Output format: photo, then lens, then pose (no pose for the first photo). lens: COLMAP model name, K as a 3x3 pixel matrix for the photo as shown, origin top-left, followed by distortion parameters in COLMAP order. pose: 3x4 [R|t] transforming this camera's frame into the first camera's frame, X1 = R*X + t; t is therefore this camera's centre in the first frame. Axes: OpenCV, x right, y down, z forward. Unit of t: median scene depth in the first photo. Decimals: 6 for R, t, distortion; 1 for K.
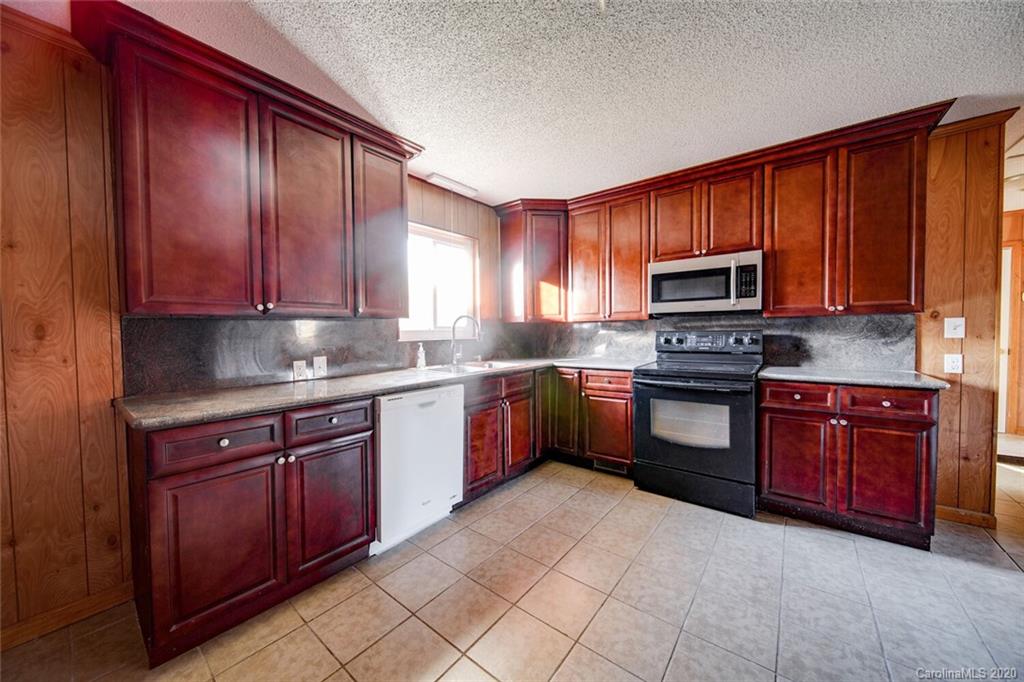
lens RADIAL K [[360.2, 0, 510.0], [0, 360.2, 341.0], [0, 0, 1]] dist [-0.002458, -0.000283]
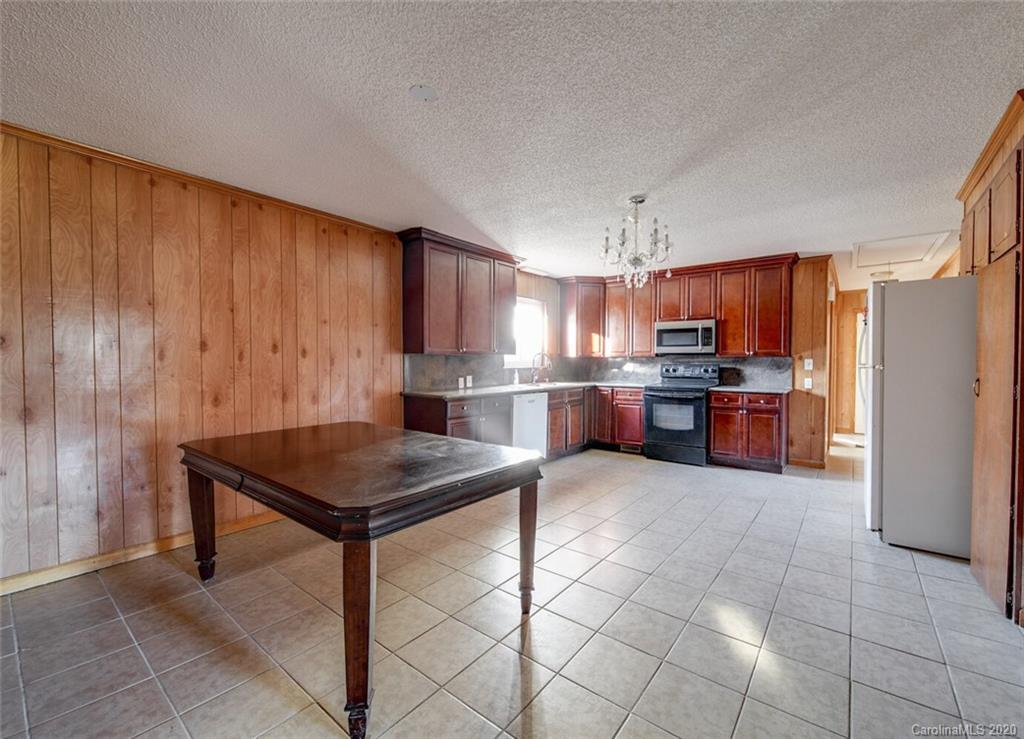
lens RADIAL K [[417.2, 0, 554.8], [0, 417.2, 369.2], [0, 0, 1]] dist [0.000484, 0.000110]
pose [[0.998749, 0.011966, 0.048542, -0.169008], [-0.011499, 0.999885, -0.009888, 0.020602], [-0.048655, 0.009317, 0.998772, -0.929474]]
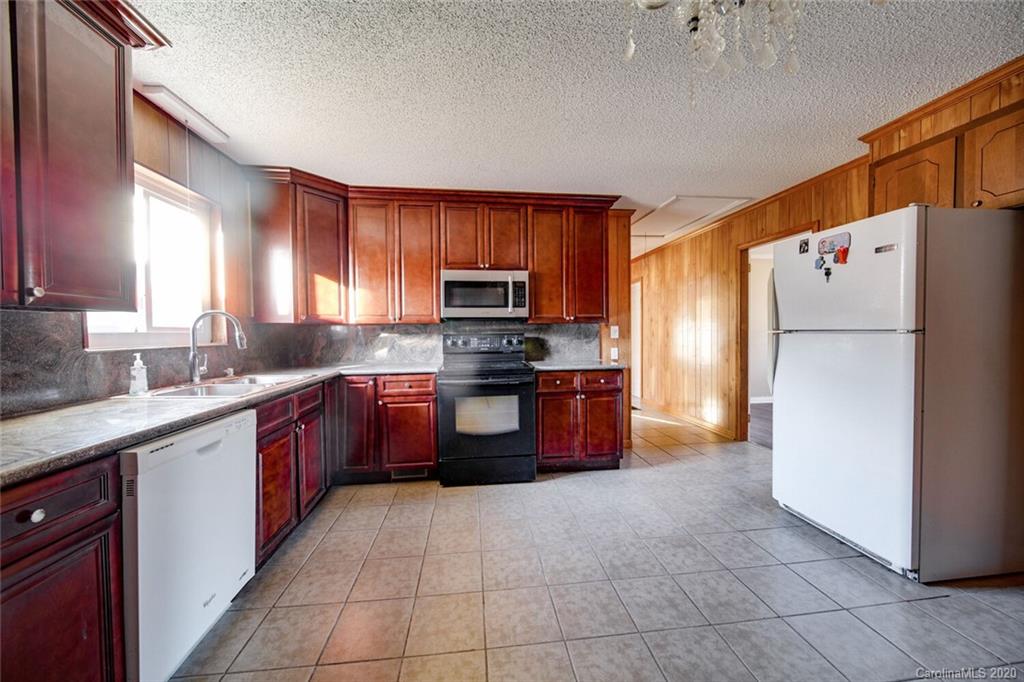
lens RADIAL K [[360.2, 0, 510.0], [0, 360.2, 341.0], [0, 0, 1]] dist [-0.002458, -0.000283]
pose [[0.709246, -0.012528, 0.704850, -0.234367], [0.020529, 0.999785, -0.002887, -0.000697], [-0.704662, 0.016517, 0.709351, 0.126627]]
